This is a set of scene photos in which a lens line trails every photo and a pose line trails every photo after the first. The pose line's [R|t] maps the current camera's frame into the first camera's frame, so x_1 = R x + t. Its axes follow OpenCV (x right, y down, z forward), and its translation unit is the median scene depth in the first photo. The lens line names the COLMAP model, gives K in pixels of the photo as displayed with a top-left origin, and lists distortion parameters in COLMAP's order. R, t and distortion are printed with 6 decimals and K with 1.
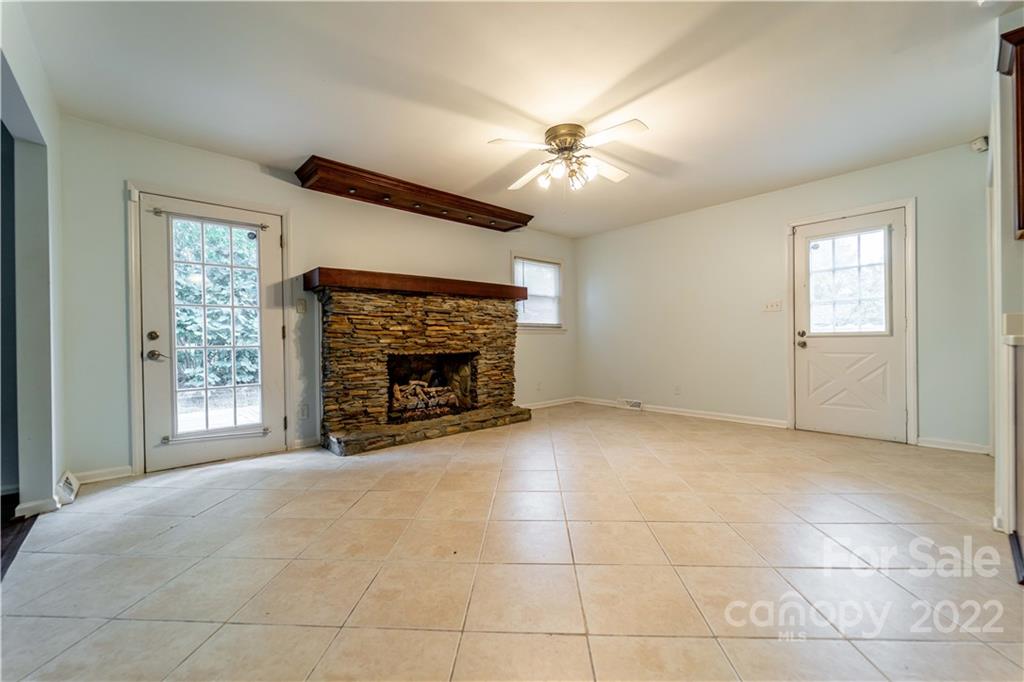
lens RADIAL K [[412.9, 0, 508.2], [0, 412.9, 341.8], [0, 0, 1]] dist [0.003639, -0.003440]
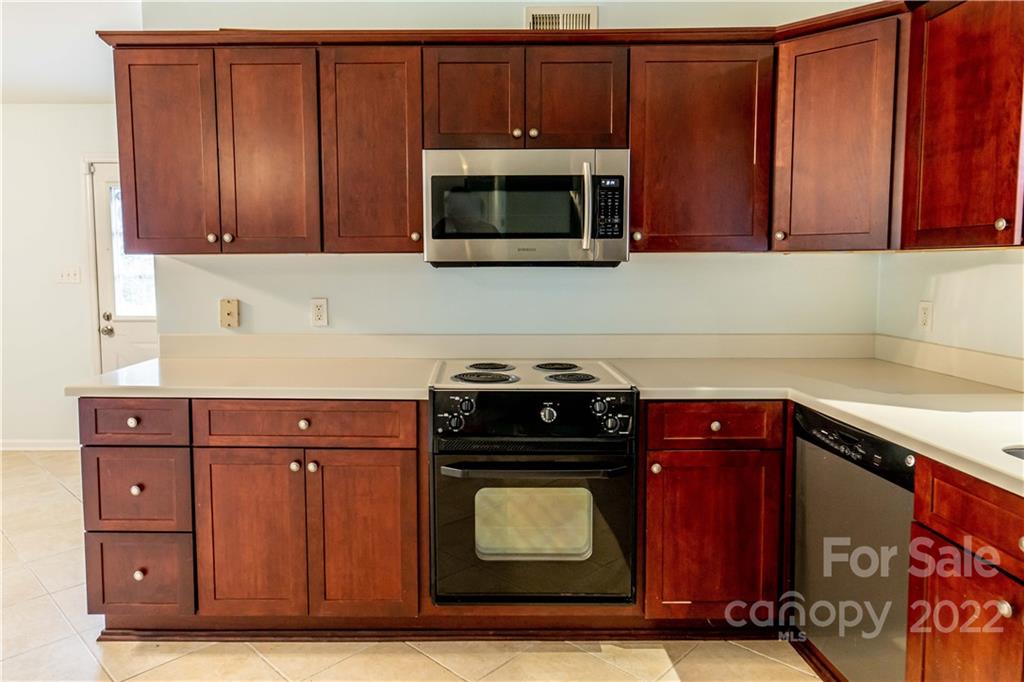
lens RADIAL K [[643.1, 0, 454.3], [0, 643.1, 320.9], [0, 0, 1]] dist [0.000574, 0.007258]
pose [[0.671575, -0.051850, 0.739120, 0.280772], [-0.005832, 0.997148, 0.075249, -0.101855], [-0.740914, -0.054845, 0.669357, -0.220701]]
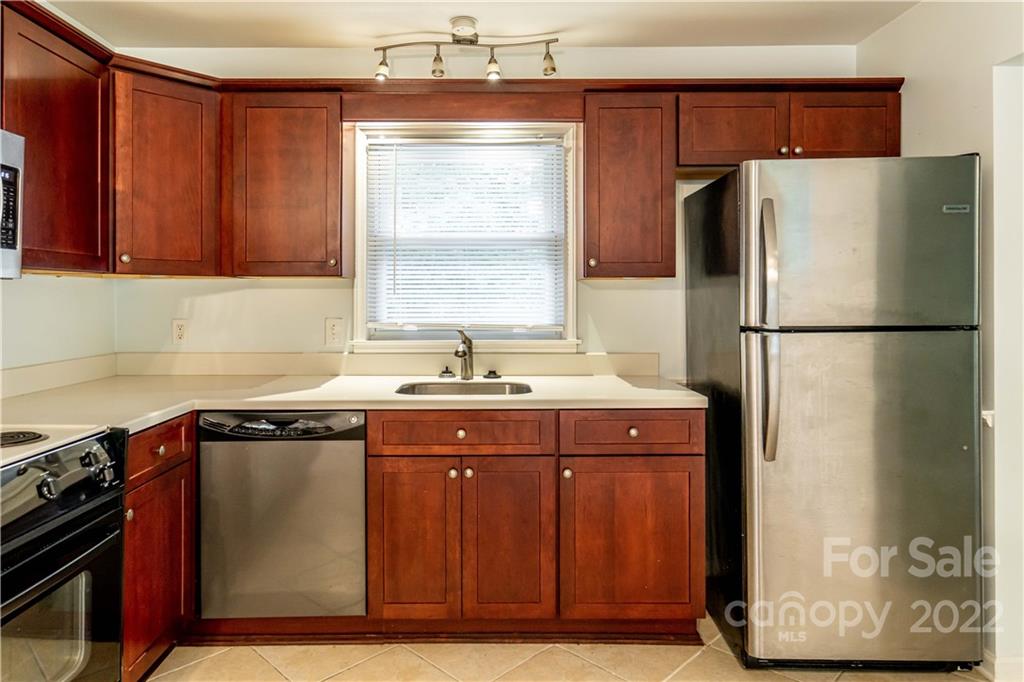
lens RADIAL K [[643.1, 0, 472.1], [0, 643.1, 301.7], [0, 0, 1]] dist [0.000574, 0.007258]
pose [[-0.732636, 0.007201, 0.680583, 0.280108], [0.008294, 0.999964, -0.001652, -0.093178], [-0.680570, 0.004434, -0.732669, 0.172931]]
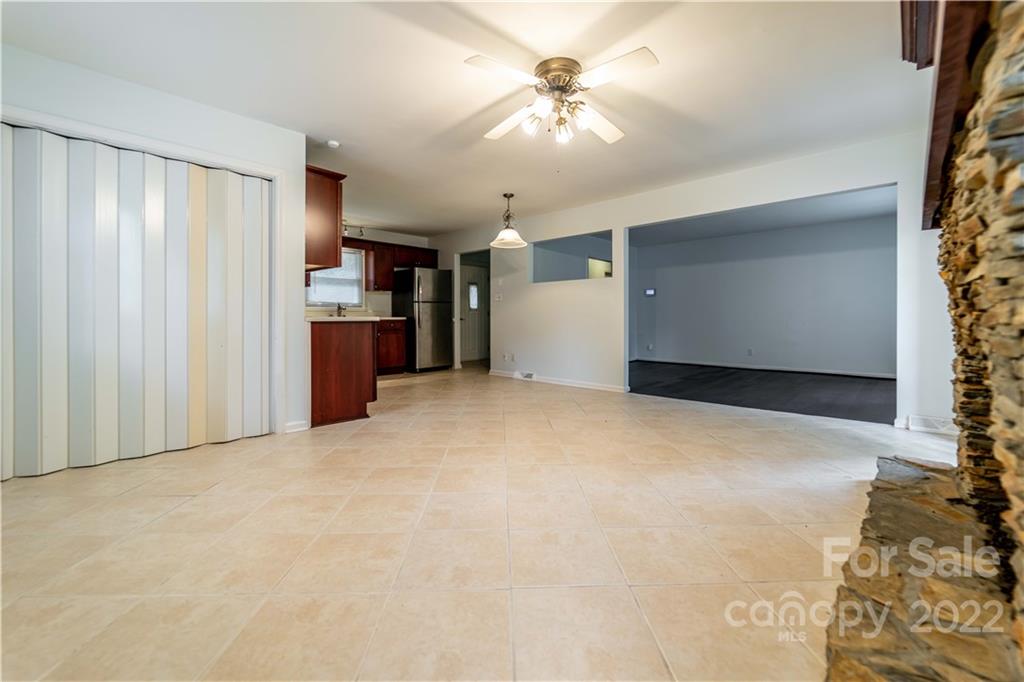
lens RADIAL K [[412.9, 0, 523.5], [0, 412.9, 320.5], [0, 0, 1]] dist [0.003639, -0.003440]
pose [[-0.994022, 0.011516, -0.108572, 0.223540], [0.011162, 0.999930, 0.003874, 0.002903], [0.108609, 0.002639, -0.994081, 1.356448]]
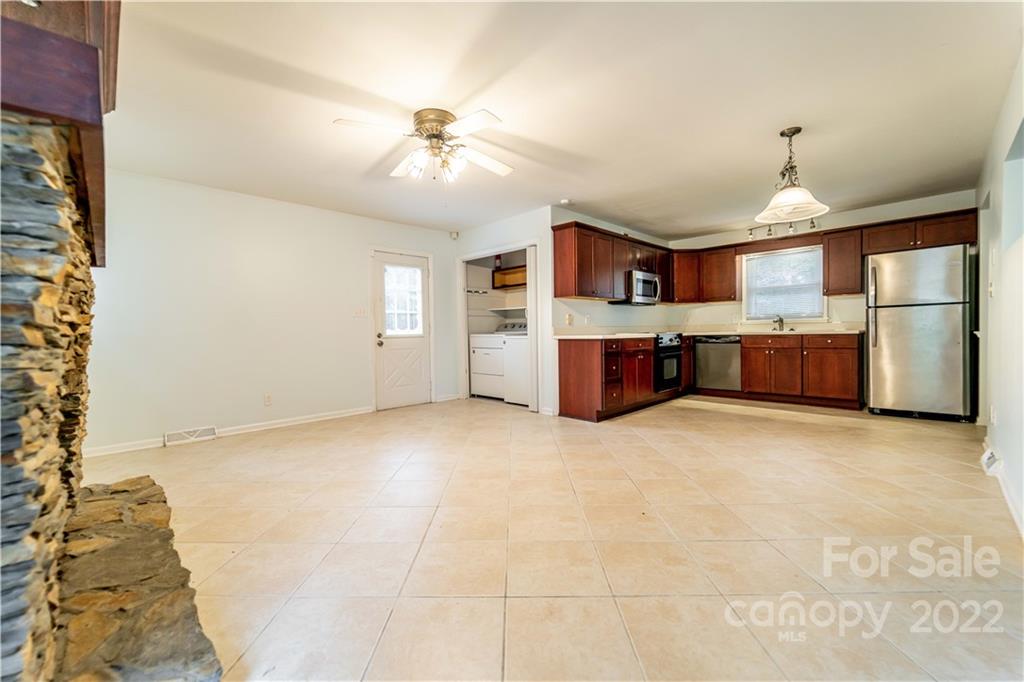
lens RADIAL K [[412.9, 0, 510.8], [0, 412.9, 345.8], [0, 0, 1]] dist [0.003639, -0.003440]
pose [[-0.052241, -0.023125, 0.998367, -0.601010], [0.020266, 0.999501, 0.024211, -0.011768], [-0.998429, 0.021497, -0.051746, 0.658505]]
